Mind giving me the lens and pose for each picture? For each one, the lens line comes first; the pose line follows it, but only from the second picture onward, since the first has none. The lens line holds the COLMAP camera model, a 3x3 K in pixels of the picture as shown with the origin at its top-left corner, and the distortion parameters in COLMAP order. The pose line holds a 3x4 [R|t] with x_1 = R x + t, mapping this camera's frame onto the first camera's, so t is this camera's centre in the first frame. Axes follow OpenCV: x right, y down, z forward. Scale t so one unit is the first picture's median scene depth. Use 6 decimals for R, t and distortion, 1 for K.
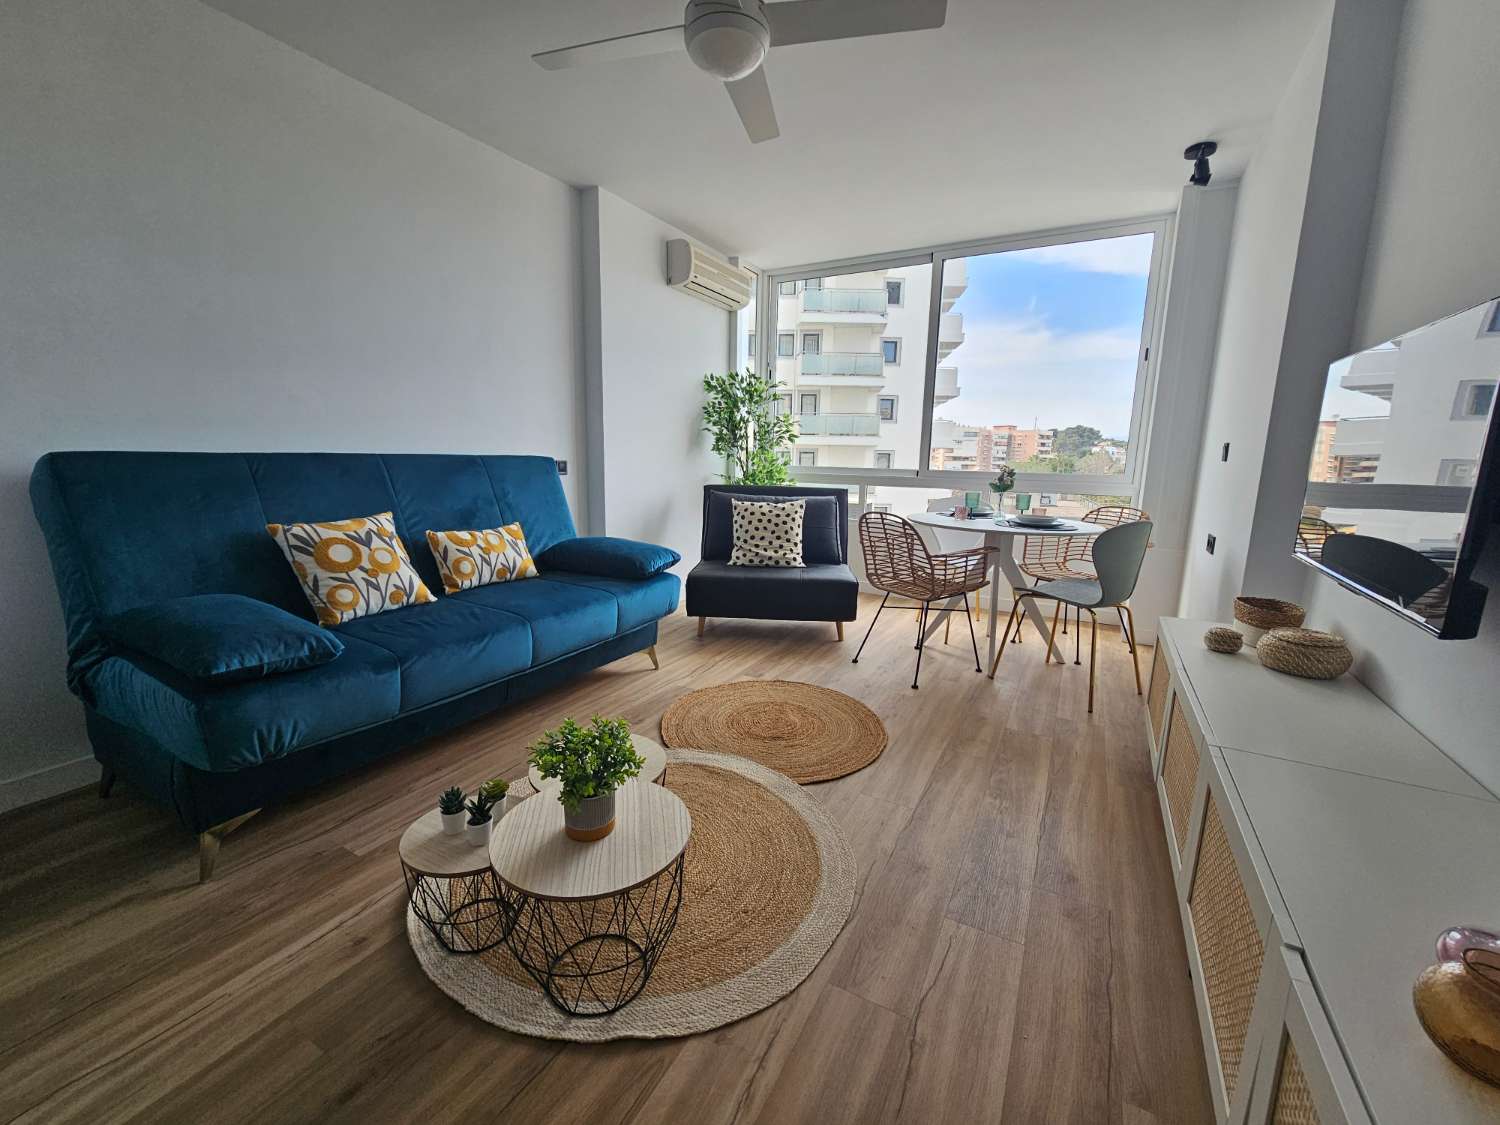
lens RADIAL K [[618.7, 0, 740.3], [0, 618.7, 561.2], [0, 0, 1]] dist [-0.003051, -0.000019]
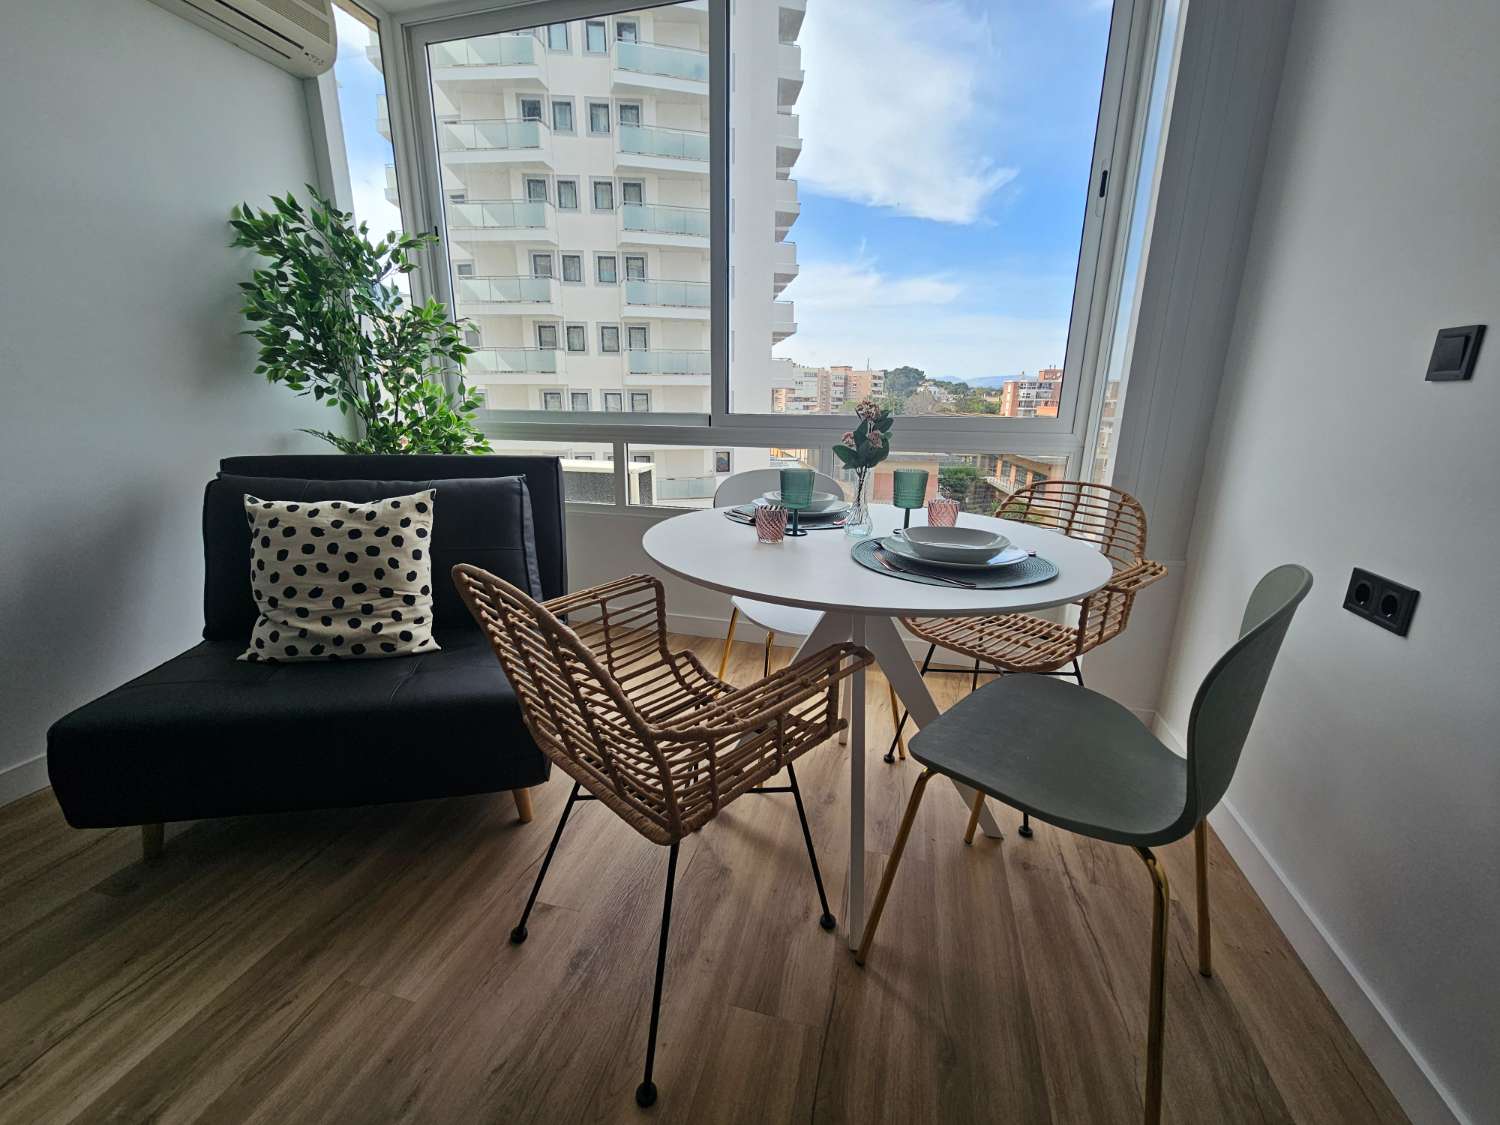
lens RADIAL K [[618.7, 0, 740.3], [0, 618.7, 561.2], [0, 0, 1]] dist [-0.003051, -0.000019]
pose [[0.970941, -0.070649, 0.228653, 0.215791], [0.050031, 0.994243, 0.094748, -0.082570], [-0.234030, -0.080555, 0.968886, 0.543910]]
